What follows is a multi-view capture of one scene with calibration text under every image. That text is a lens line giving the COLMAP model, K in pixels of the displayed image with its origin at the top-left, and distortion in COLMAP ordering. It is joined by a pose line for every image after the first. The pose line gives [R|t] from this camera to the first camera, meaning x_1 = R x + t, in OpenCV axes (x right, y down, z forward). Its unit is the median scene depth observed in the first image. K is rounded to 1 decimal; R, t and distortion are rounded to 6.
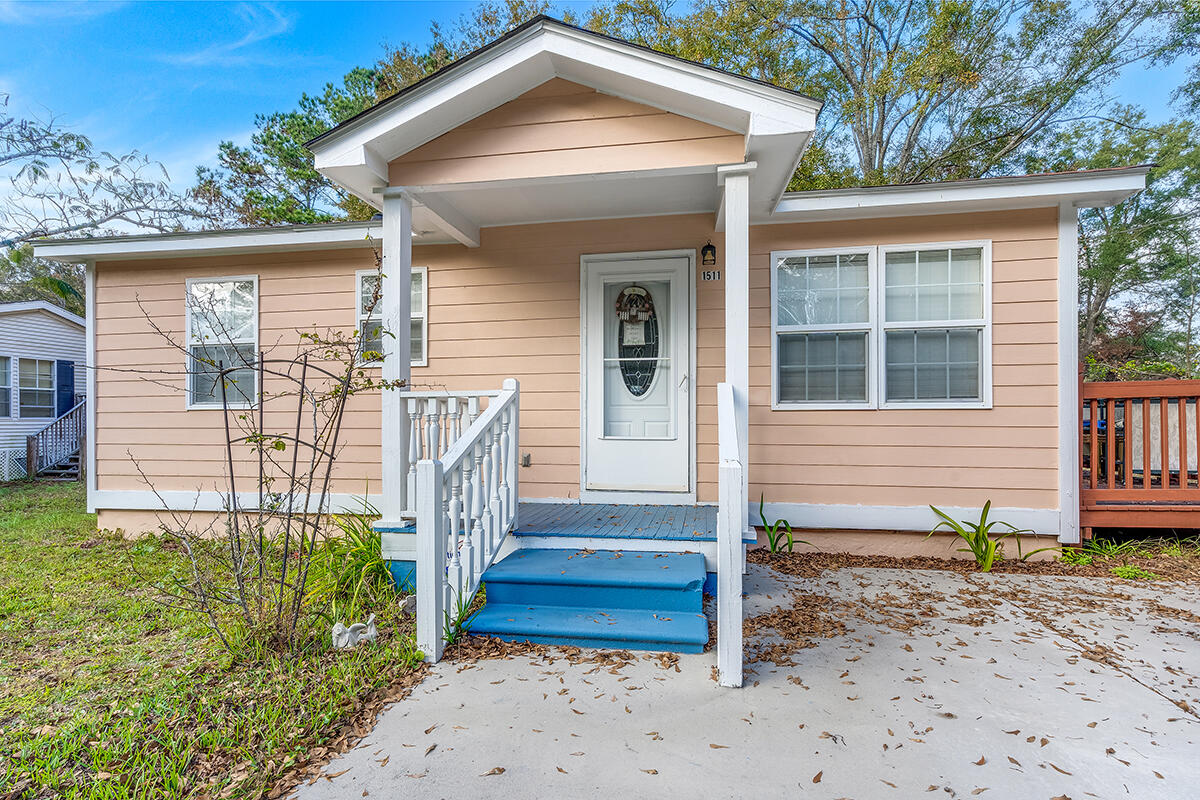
lens RADIAL K [[552.4, 0, 602.5], [0, 552.4, 423.4], [0, 0, 1]] dist [-0.004557, 0.000092]
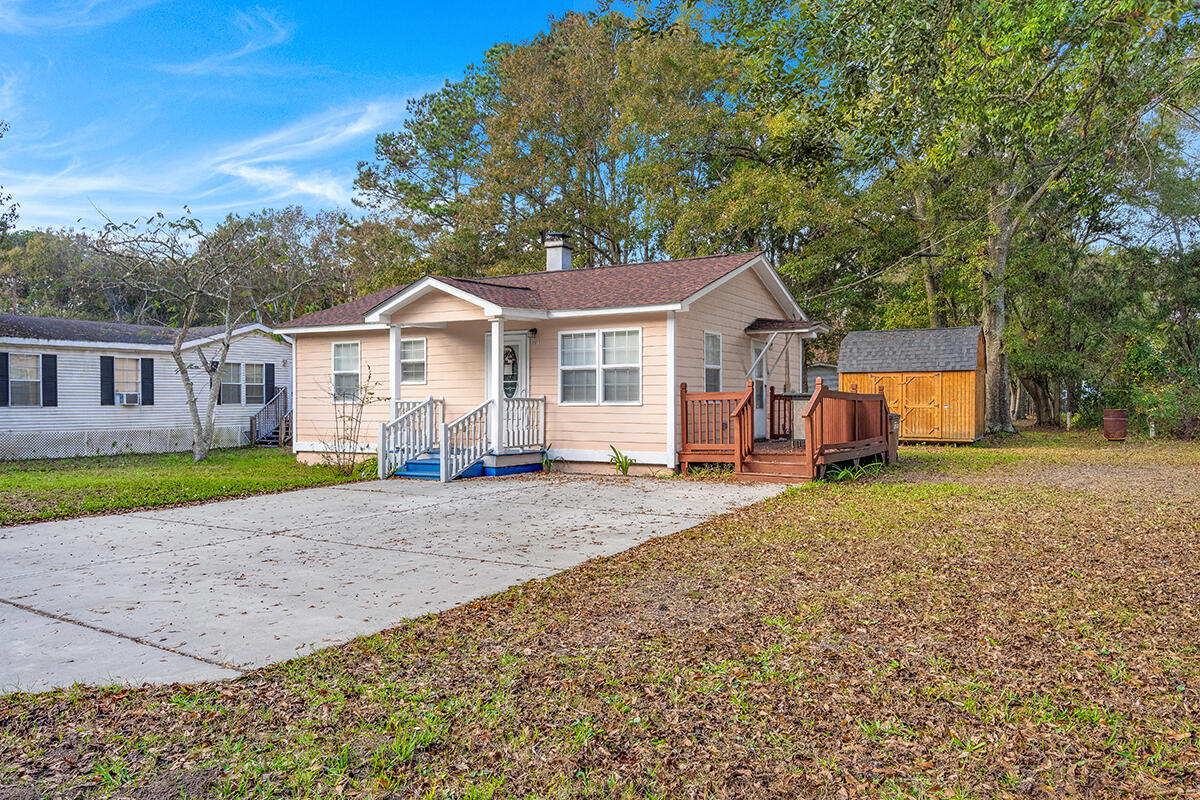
lens RADIAL K [[730.8, 0, 600.0], [0, 730.8, 400.0], [0, 0, 1]] dist [0.001820, 0.000507]
pose [[0.948124, -0.001768, -0.317896, 1.241277], [-0.000013, 0.999984, -0.005599, -0.027651], [0.317901, 0.005313, 0.948109, -1.489892]]
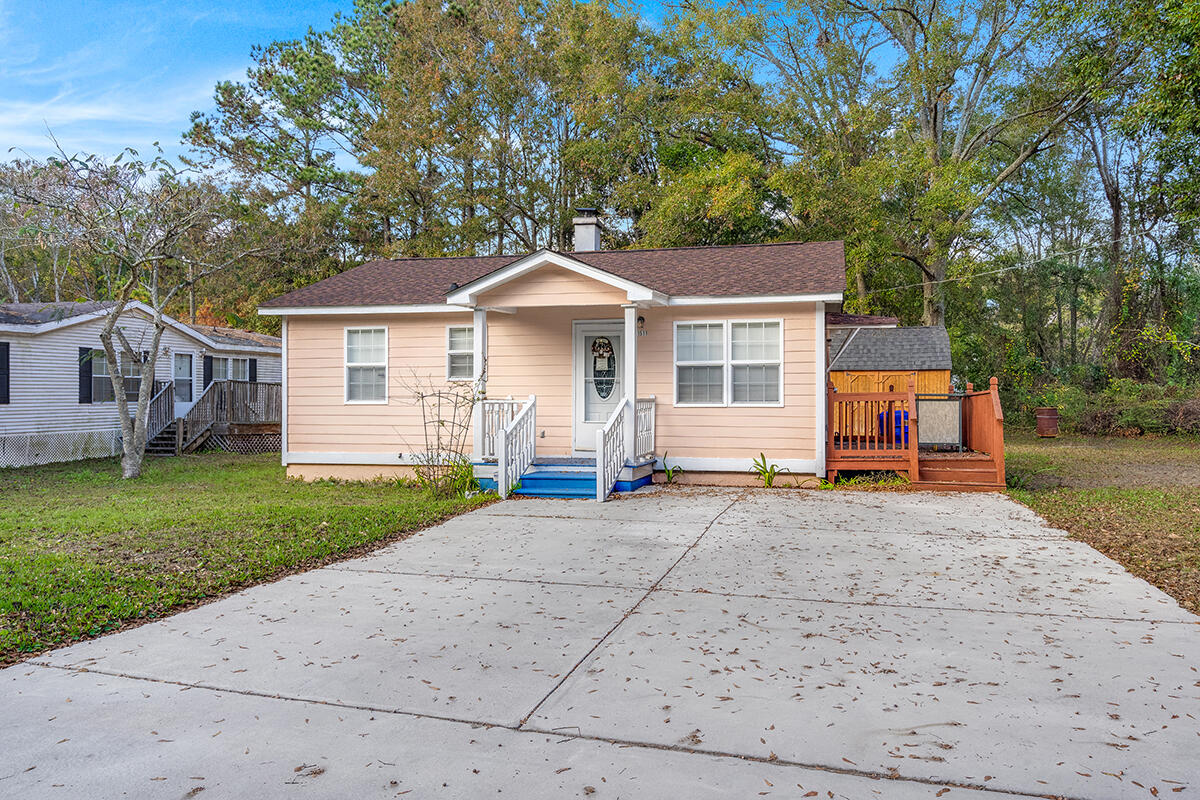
lens RADIAL K [[768.5, 0, 607.0], [0, 768.5, 394.4], [0, 0, 1]] dist [0.005191, 0.002106]
pose [[0.996332, 0.000557, -0.085570, 0.278675], [-0.001213, 0.999970, -0.007613, -0.042110], [0.085563, 0.007689, 0.996303, -1.442285]]
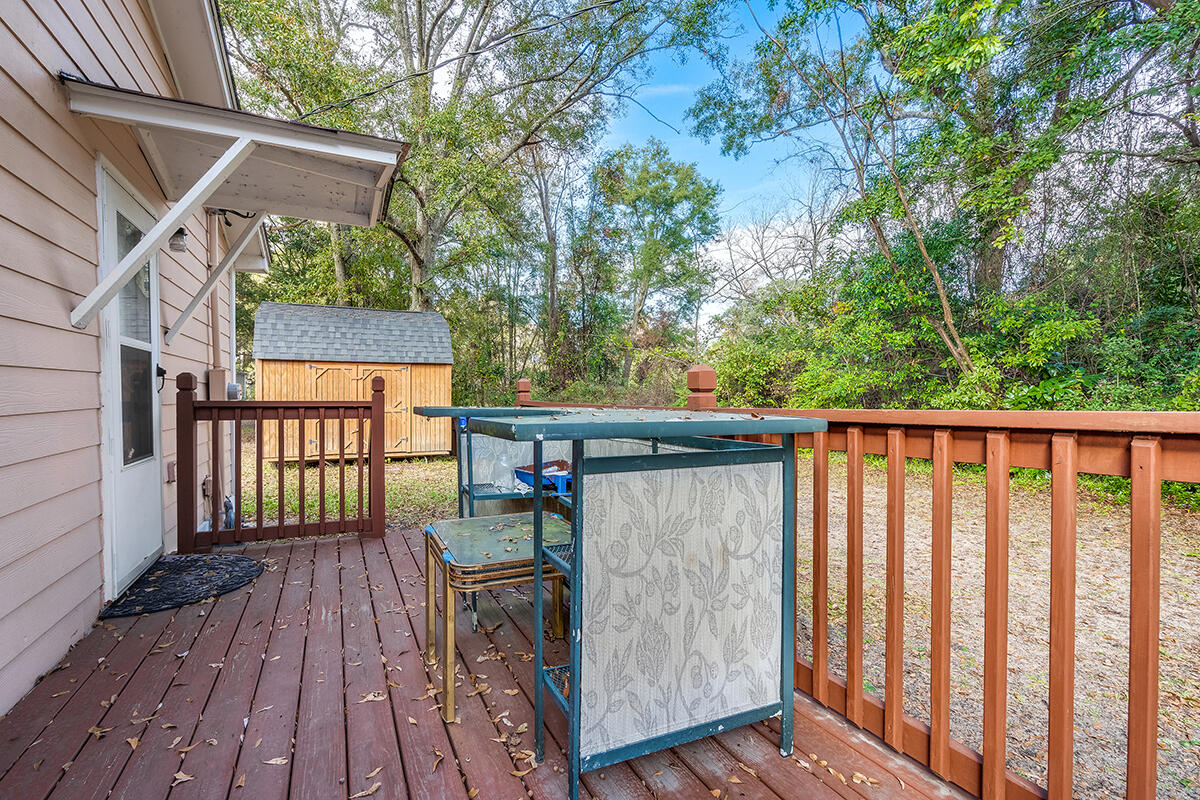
lens RADIAL K [[554.9, 0, 600.0], [0, 554.9, 400.0], [0, 0, 1]] dist [0.000831, 0.000166]
pose [[0.793350, -0.007363, 0.608721, 0.923939], [0.004400, 0.999970, 0.006361, -0.074897], [-0.608750, -0.002368, 0.793359, 0.921499]]
